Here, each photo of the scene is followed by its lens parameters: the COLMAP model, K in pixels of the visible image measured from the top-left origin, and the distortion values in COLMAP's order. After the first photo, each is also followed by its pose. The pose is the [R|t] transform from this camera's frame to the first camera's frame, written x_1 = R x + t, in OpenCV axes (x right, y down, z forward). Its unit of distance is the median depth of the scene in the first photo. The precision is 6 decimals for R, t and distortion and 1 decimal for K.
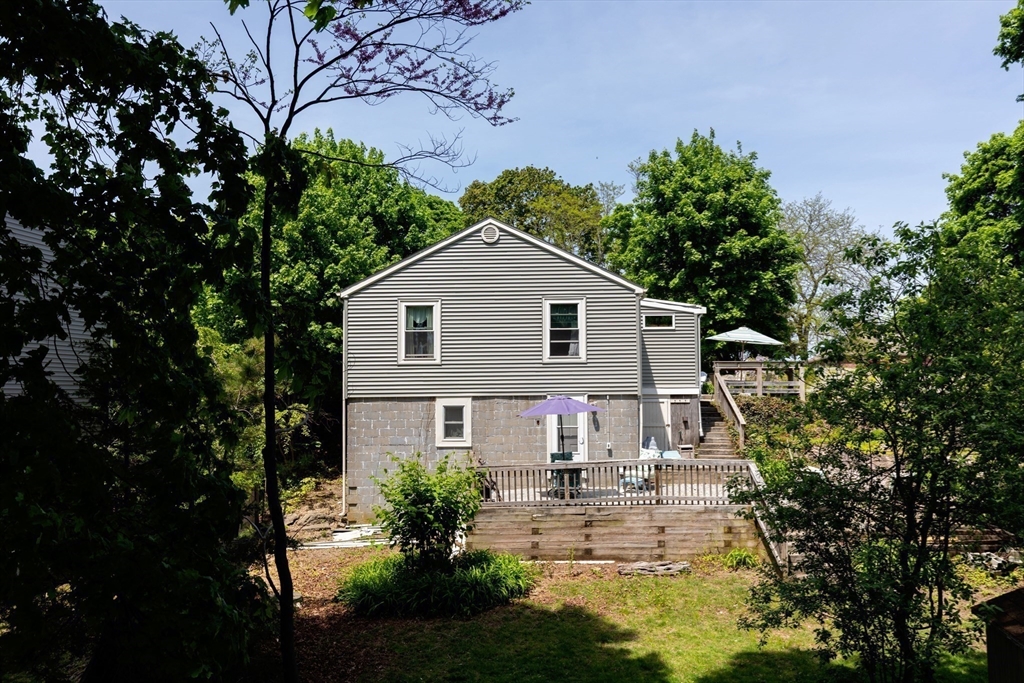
lens RADIAL K [[769.5, 0, 510.9], [0, 769.5, 333.0], [0, 0, 1]] dist [0.007410, -0.000286]
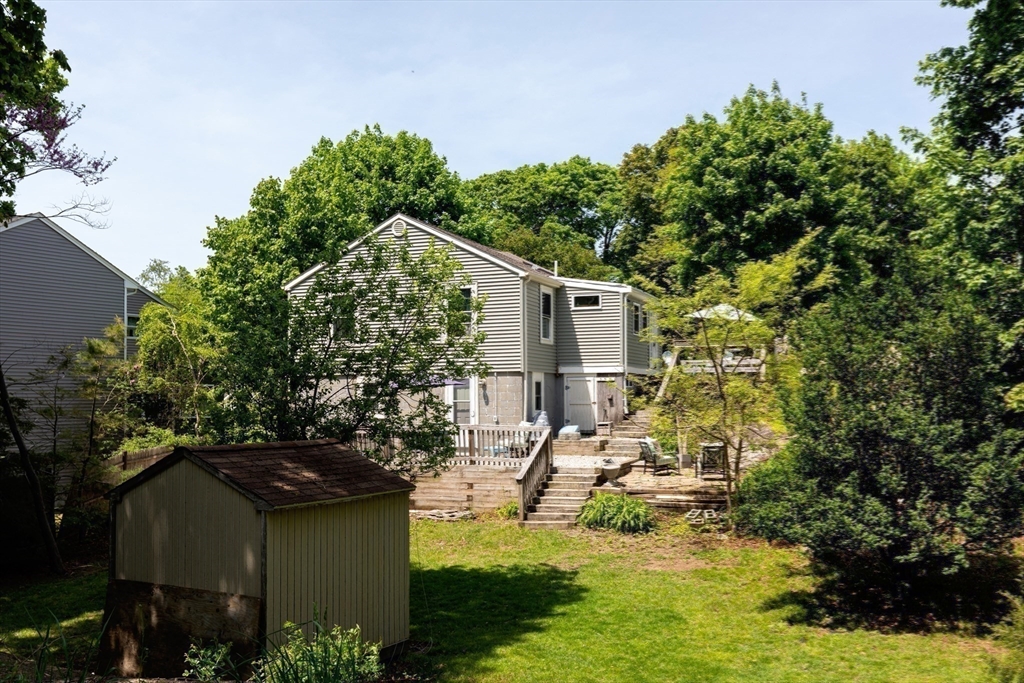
lens RADIAL K [[927.4, 0, 510.4], [0, 927.4, 347.6], [0, 0, 1]] dist [-0.031577, 0.000000]
pose [[0.945490, -0.015617, -0.325275, 0.565405], [0.026234, 0.999256, 0.028280, 0.009927], [0.324592, -0.035271, 0.945196, -0.222229]]
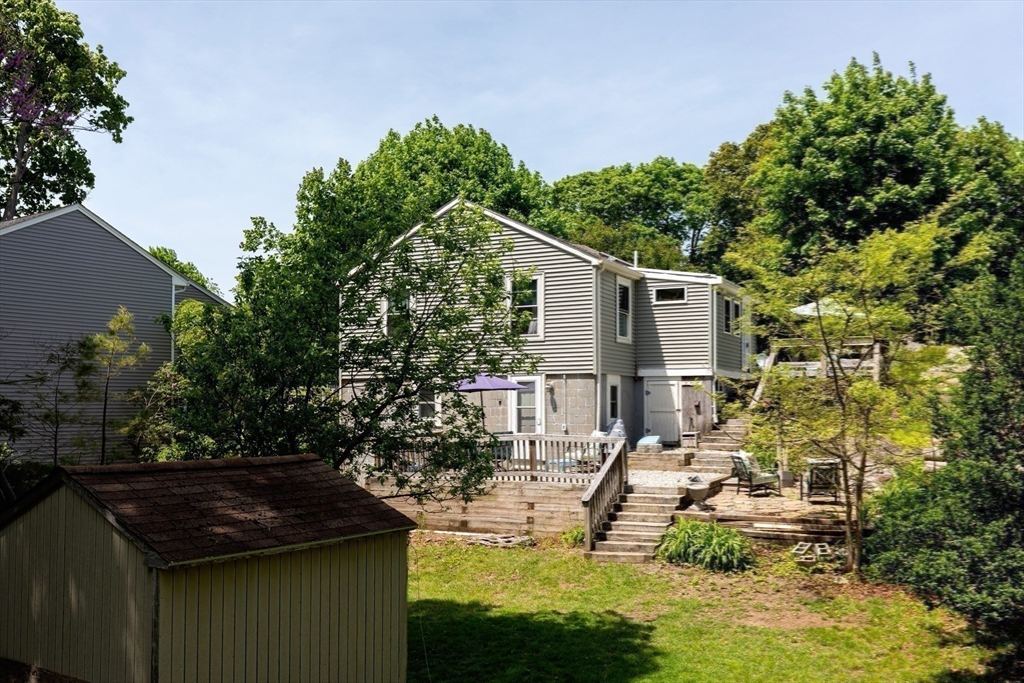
lens RADIAL K [[902.6, 0, 522.3], [0, 902.6, 360.8], [0, 0, 1]] dist [-0.003570, -0.018262]
pose [[0.914658, -0.013704, -0.403996, 0.523748], [0.028157, 0.999158, 0.029855, 0.029247], [0.403247, -0.038682, 0.914273, -0.037999]]
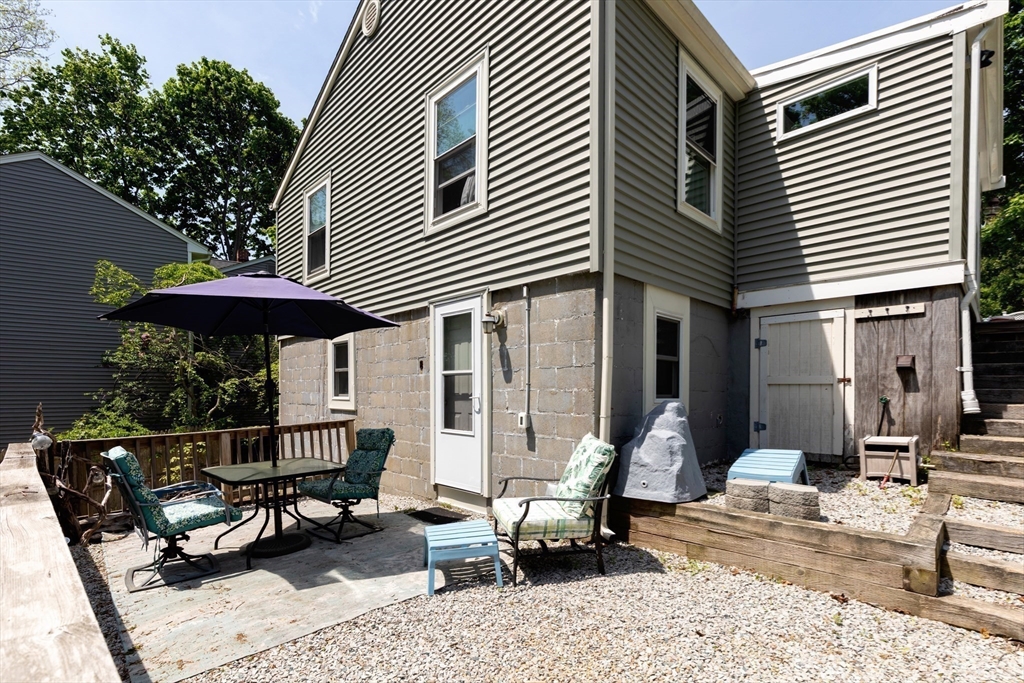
lens RADIAL K [[466.6, 0, 508.5], [0, 466.6, 389.8], [0, 0, 1]] dist [0.011941, -0.002441]
pose [[0.728856, 0.007735, -0.684624, 0.272121], [0.050057, 0.996658, 0.064551, 0.114934], [0.682835, -0.081319, 0.726033, 0.819835]]
